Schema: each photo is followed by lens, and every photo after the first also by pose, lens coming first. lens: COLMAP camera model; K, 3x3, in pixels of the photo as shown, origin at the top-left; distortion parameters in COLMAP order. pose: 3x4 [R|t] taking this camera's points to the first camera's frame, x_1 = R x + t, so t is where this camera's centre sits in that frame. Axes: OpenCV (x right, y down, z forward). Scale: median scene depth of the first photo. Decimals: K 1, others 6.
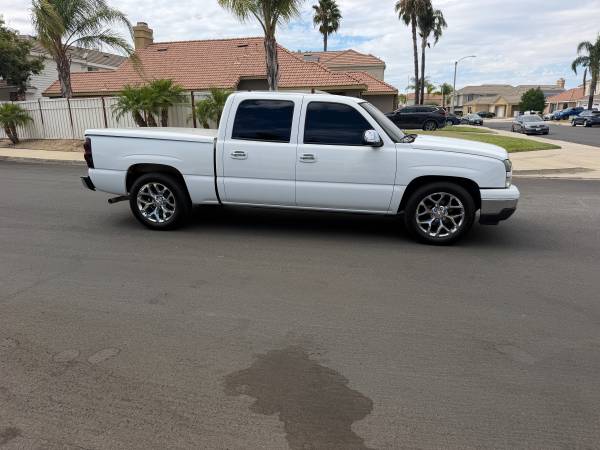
lens RADIAL K [[422.0, 0, 307.1], [0, 422.0, 236.6], [0, 0, 1]] dist [0.008970, 0.001343]
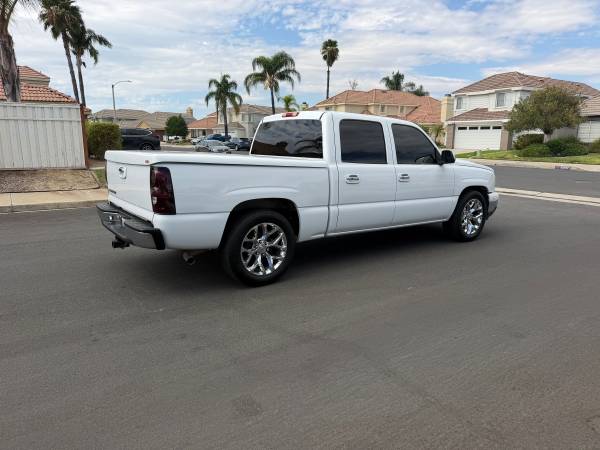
lens RADIAL K [[434.4, 0, 300.0], [0, 434.4, 225.0], [0, 0, 1]] dist [0.028040, -0.028786]
pose [[0.695372, -0.130887, 0.706630, -0.374282], [0.191248, 0.981521, -0.006396, -0.046167], [-0.692735, 0.139589, 0.707554, 0.178008]]
